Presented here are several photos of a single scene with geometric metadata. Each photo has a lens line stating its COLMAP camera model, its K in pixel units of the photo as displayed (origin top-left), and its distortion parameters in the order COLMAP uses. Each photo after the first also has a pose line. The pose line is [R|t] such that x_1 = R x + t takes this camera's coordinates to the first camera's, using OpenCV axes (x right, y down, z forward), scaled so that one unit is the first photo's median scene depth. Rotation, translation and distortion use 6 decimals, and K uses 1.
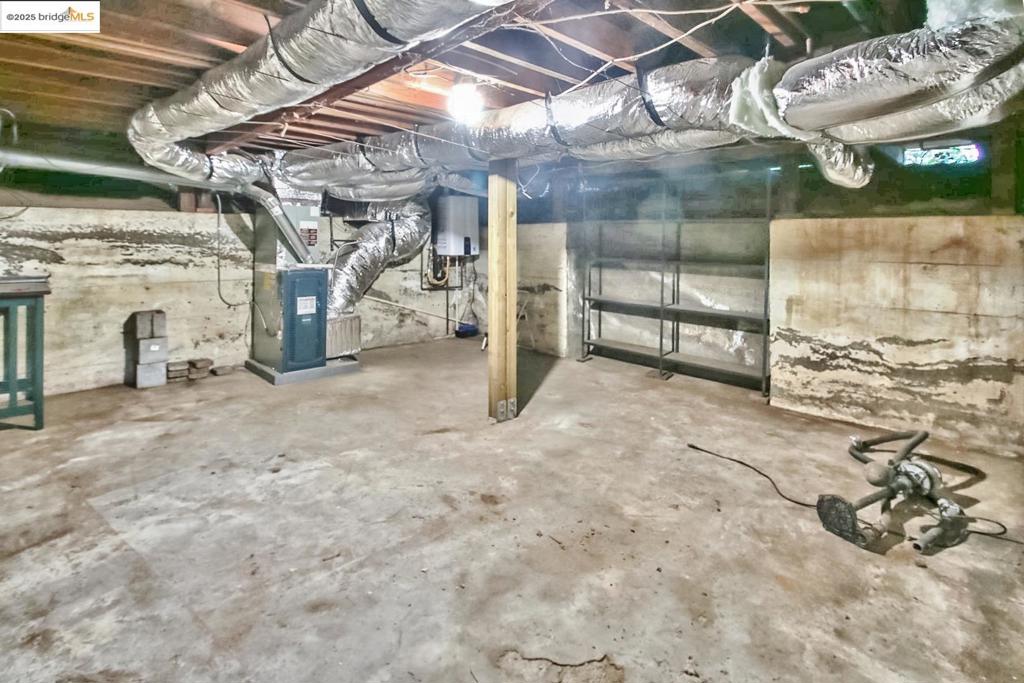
lens RADIAL K [[499.6, 0, 504.1], [0, 499.6, 324.3], [0, 0, 1]] dist [-0.001888, -0.000848]
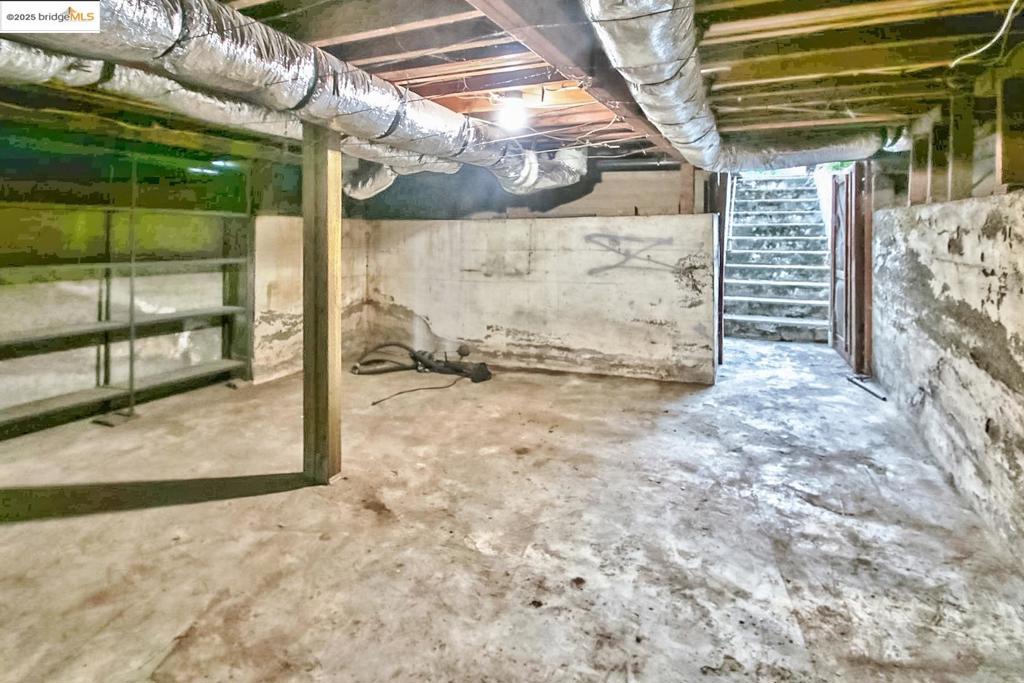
lens RADIAL K [[499.6, 0, 504.1], [0, 499.6, 324.3], [0, 0, 1]] dist [-0.001888, -0.000848]
pose [[-0.330694, -0.177260, 0.926942, -0.672089], [0.153895, 0.958926, 0.238279, -0.149832], [-0.931106, 0.221450, -0.289831, 0.820209]]
